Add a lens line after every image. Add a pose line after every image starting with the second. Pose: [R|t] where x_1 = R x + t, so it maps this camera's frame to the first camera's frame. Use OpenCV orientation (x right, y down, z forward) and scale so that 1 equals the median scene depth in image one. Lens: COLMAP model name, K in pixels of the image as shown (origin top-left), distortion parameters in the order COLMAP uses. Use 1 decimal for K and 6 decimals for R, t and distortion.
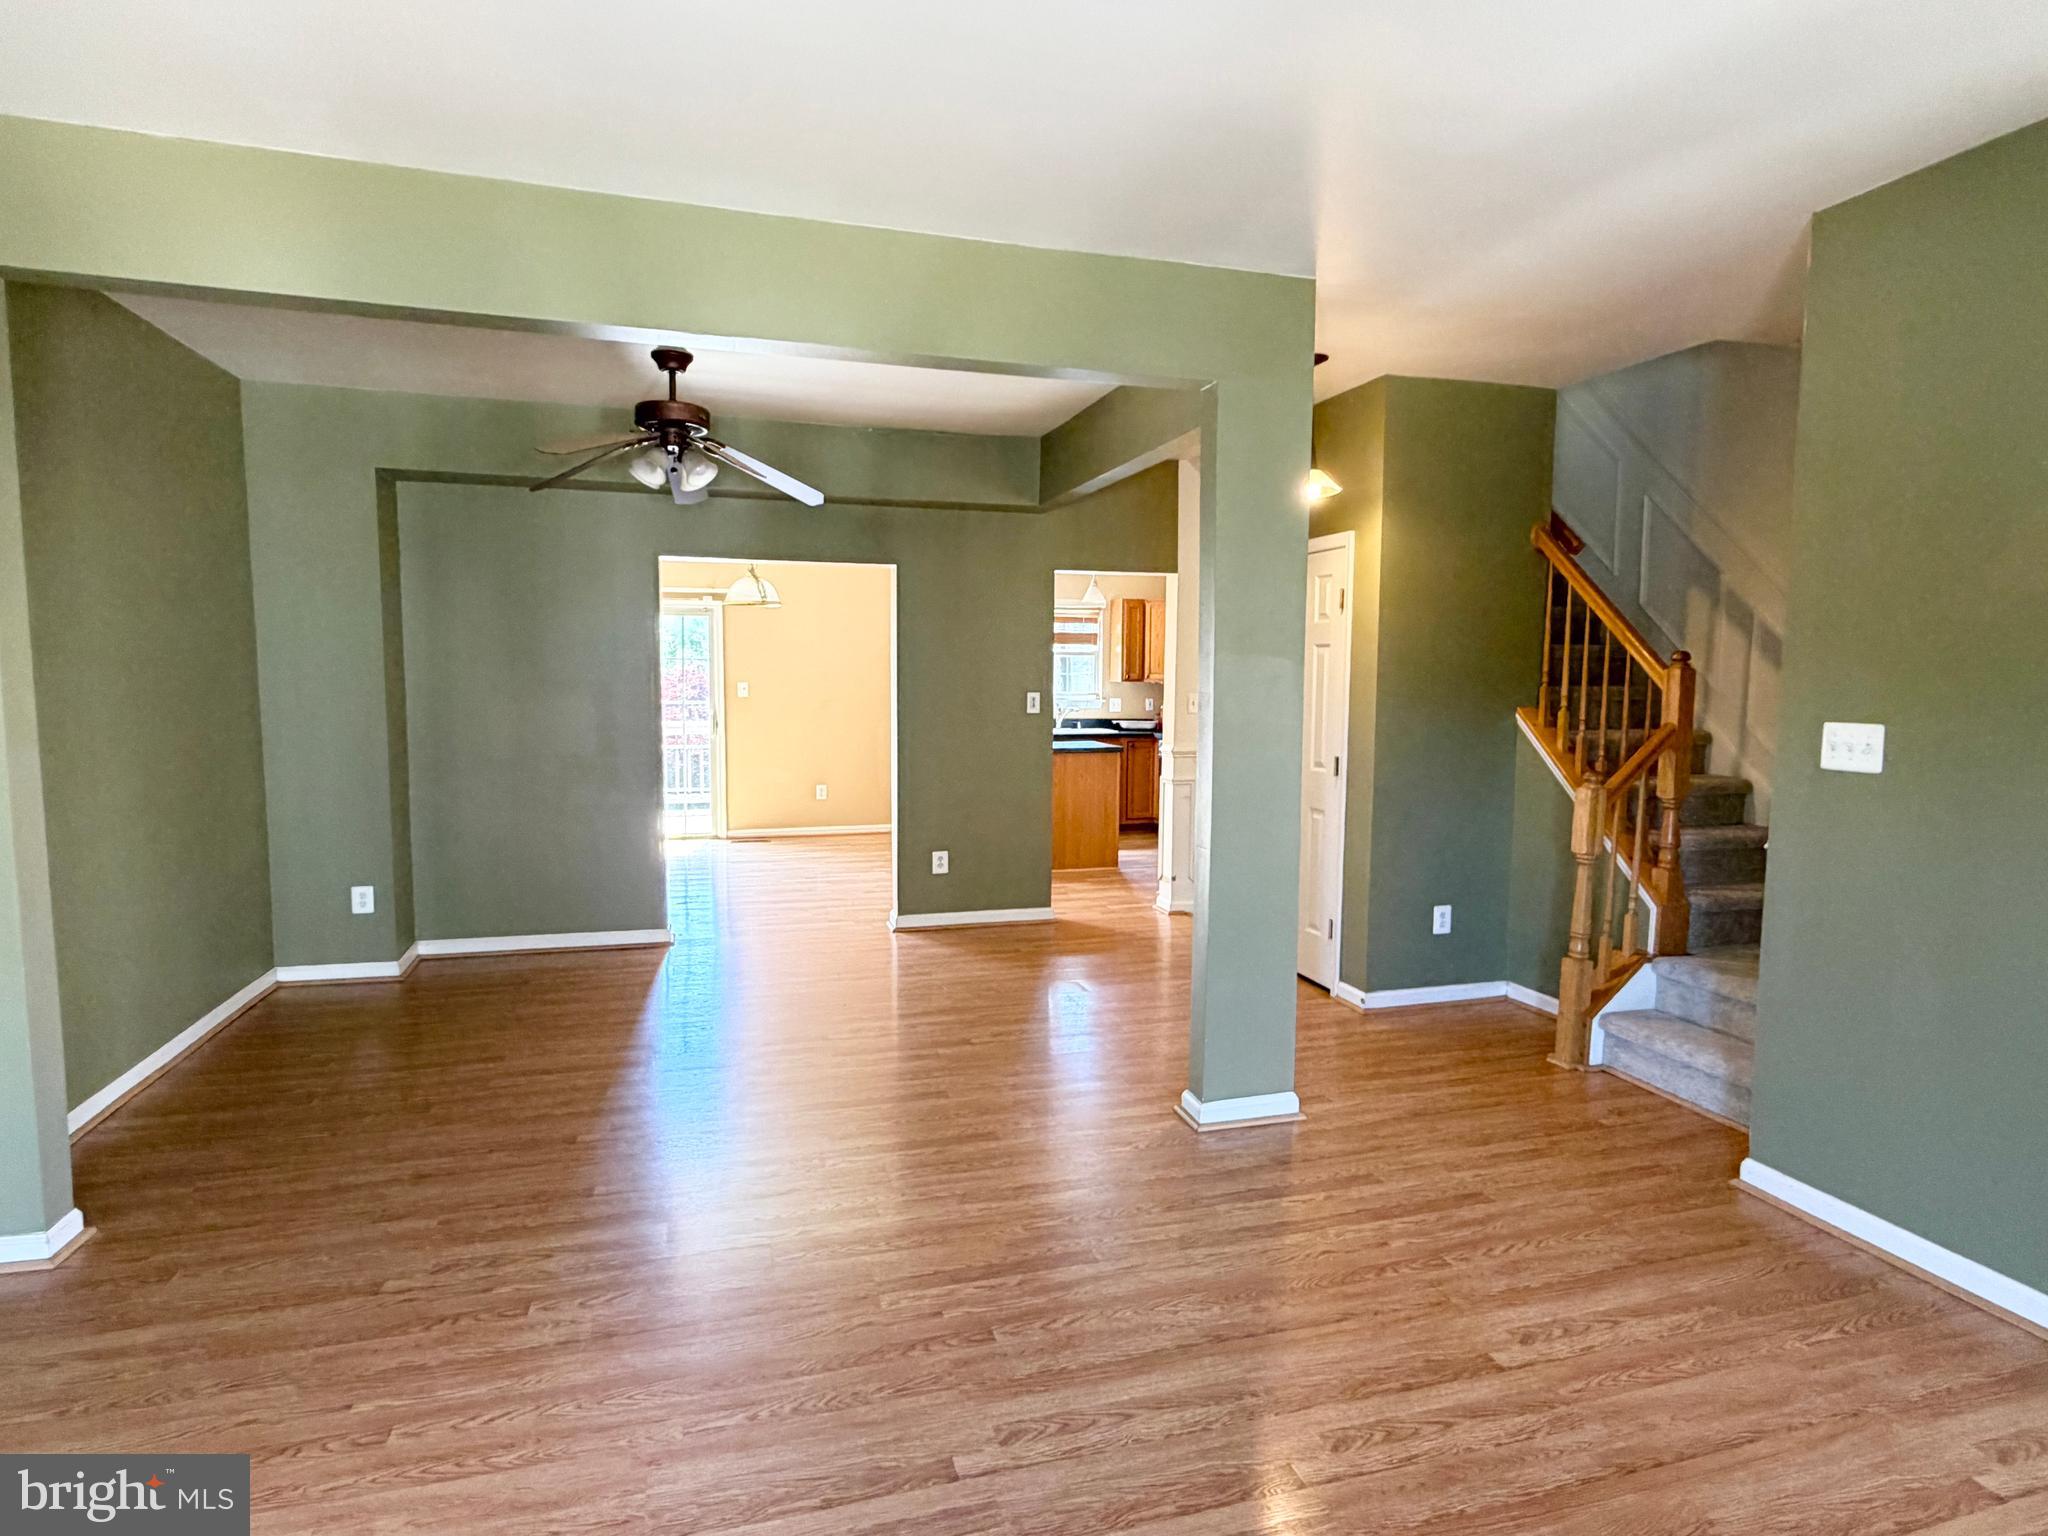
lens RADIAL K [[1118.9, 0, 1021.7], [0, 1118.9, 773.3], [0, 0, 1]] dist [-0.002101, -0.000642]
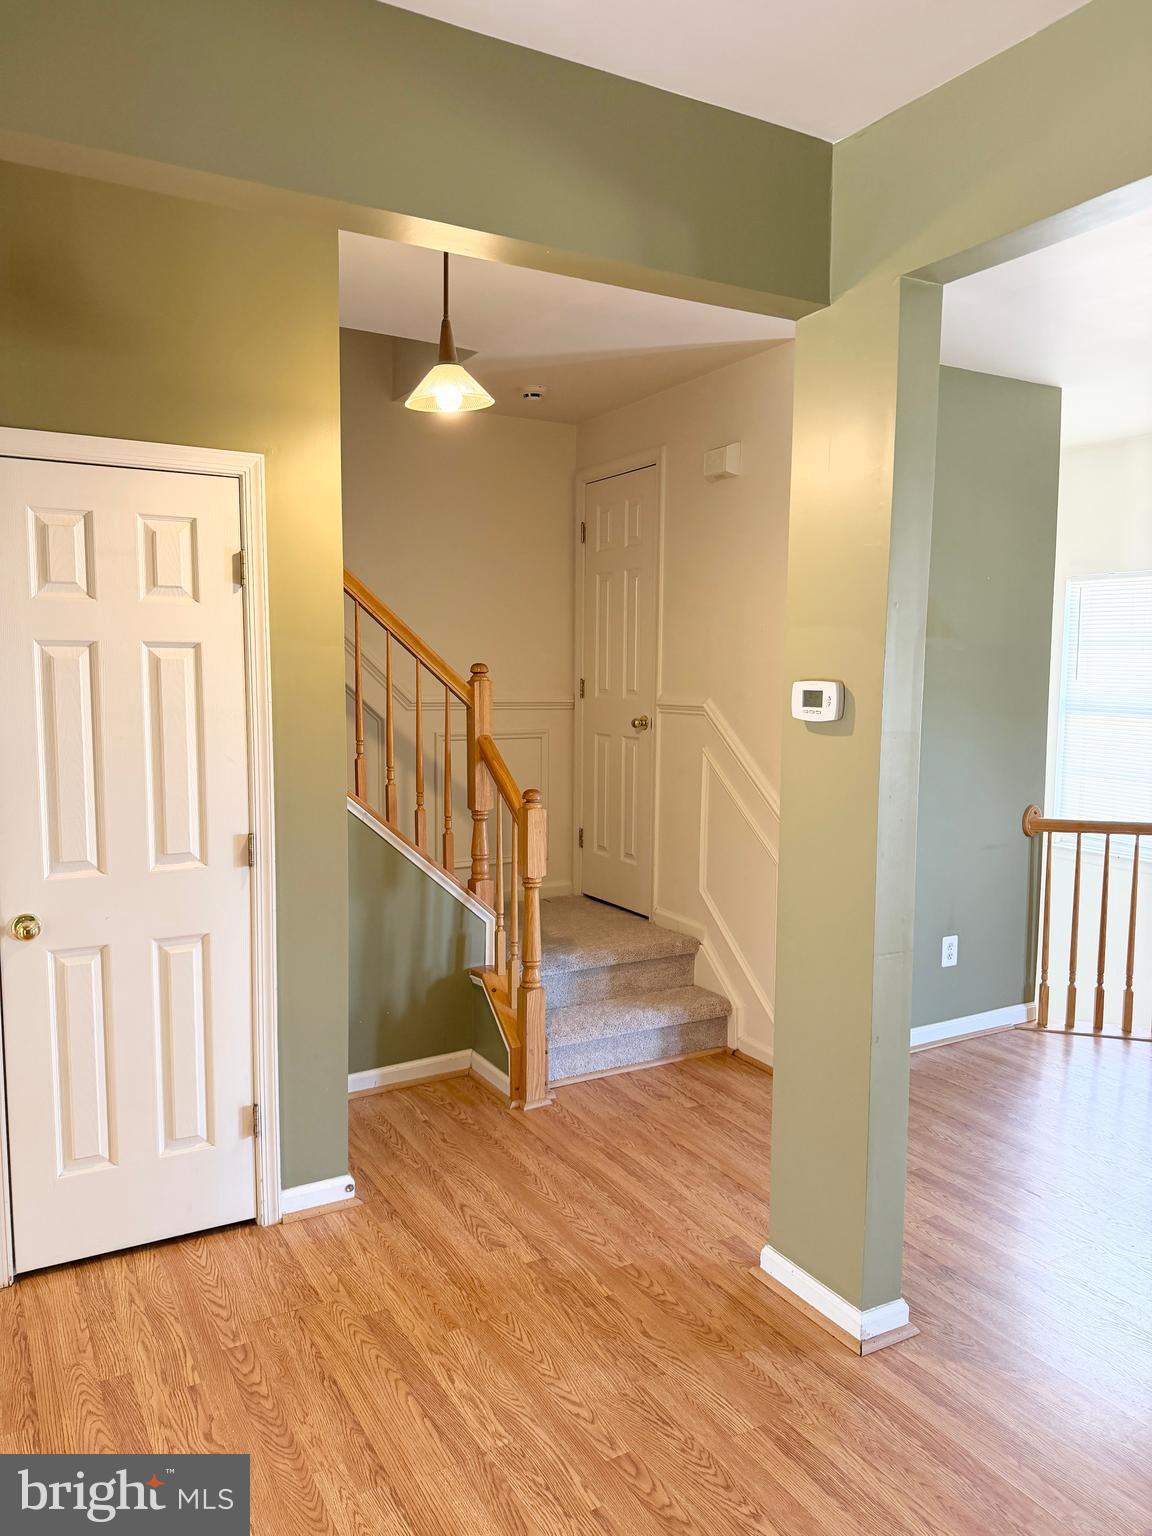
lens RADIAL K [[1076.5, 0, 576.8], [0, 1076.5, 769.4], [0, 0, 1]] dist [-0.001189, -0.000048]
pose [[-0.230384, -0.112776, 0.966543, -0.342489], [0.076965, 0.988038, 0.133629, -0.125089], [-0.970051, 0.105176, -0.218948, 1.107025]]
